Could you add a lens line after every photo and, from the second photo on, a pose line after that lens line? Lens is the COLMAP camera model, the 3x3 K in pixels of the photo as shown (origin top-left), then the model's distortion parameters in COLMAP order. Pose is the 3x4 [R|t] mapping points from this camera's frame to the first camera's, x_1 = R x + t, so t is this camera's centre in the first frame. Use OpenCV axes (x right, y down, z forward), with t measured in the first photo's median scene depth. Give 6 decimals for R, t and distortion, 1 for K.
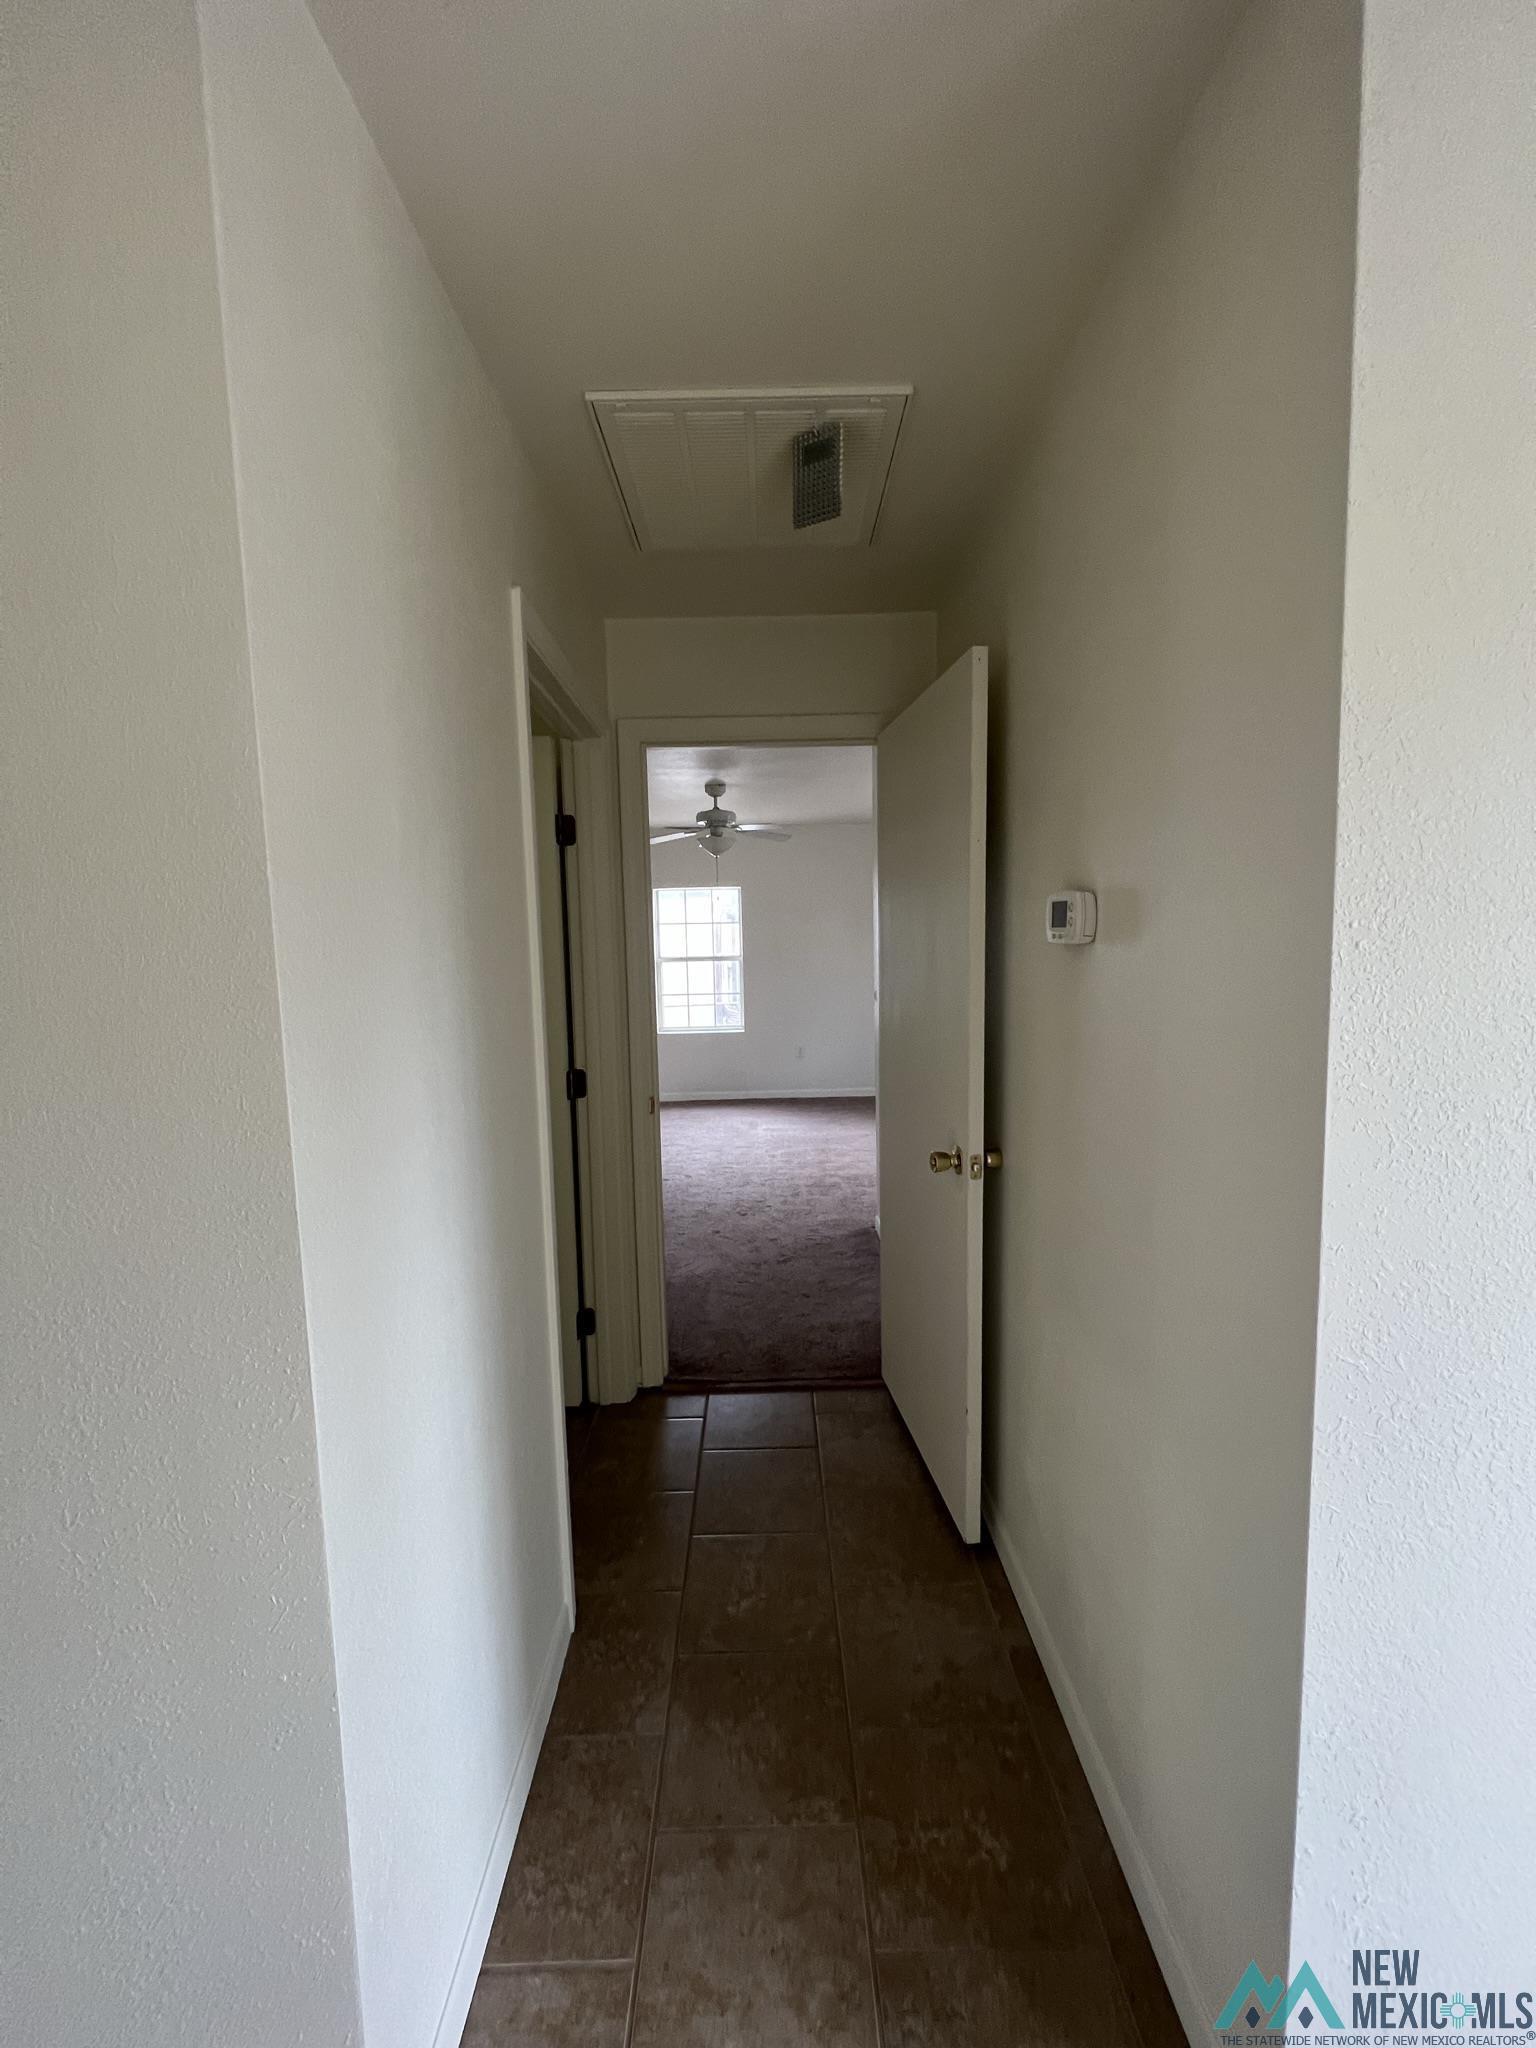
lens RADIAL K [[816.8, 0, 768.7], [0, 816.8, 1017.7], [0, 0, 1]] dist [-0.001504, 0.000174]
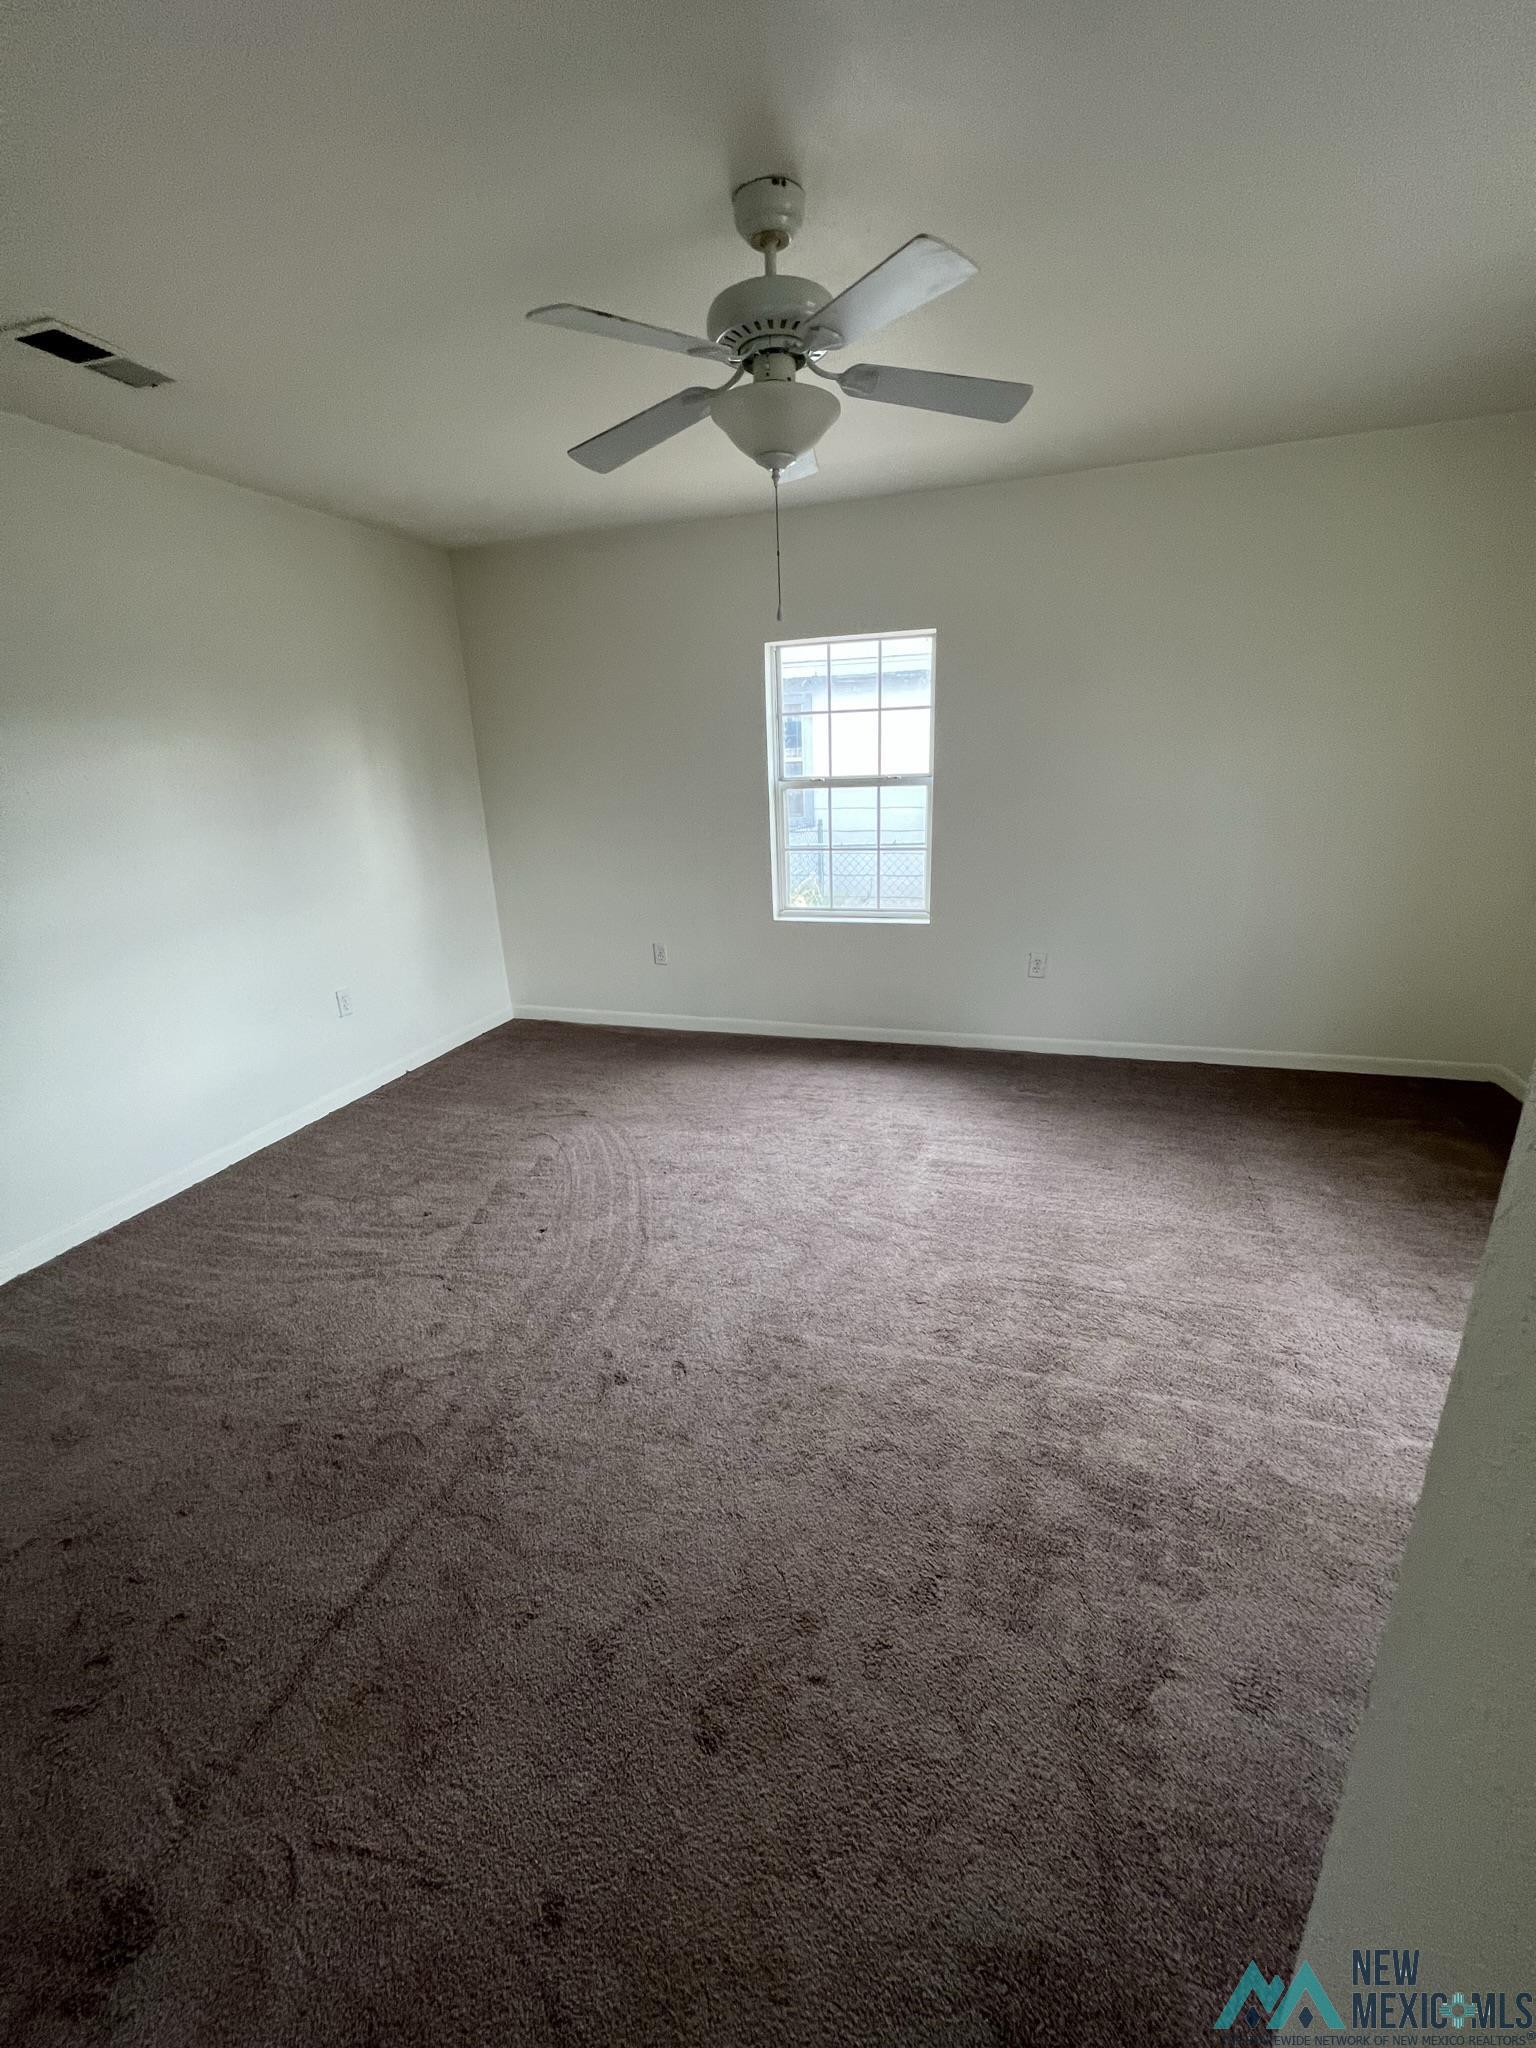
lens RADIAL K [[816.8, 0, 762.2], [0, 816.8, 1046.2], [0, 0, 1]] dist [-0.001504, 0.000174]
pose [[0.951108, 0.080012, -0.298315, 0.044141], [-0.000700, 0.966418, 0.256975, -0.060196], [0.308858, -0.244203, 0.919223, 0.650794]]
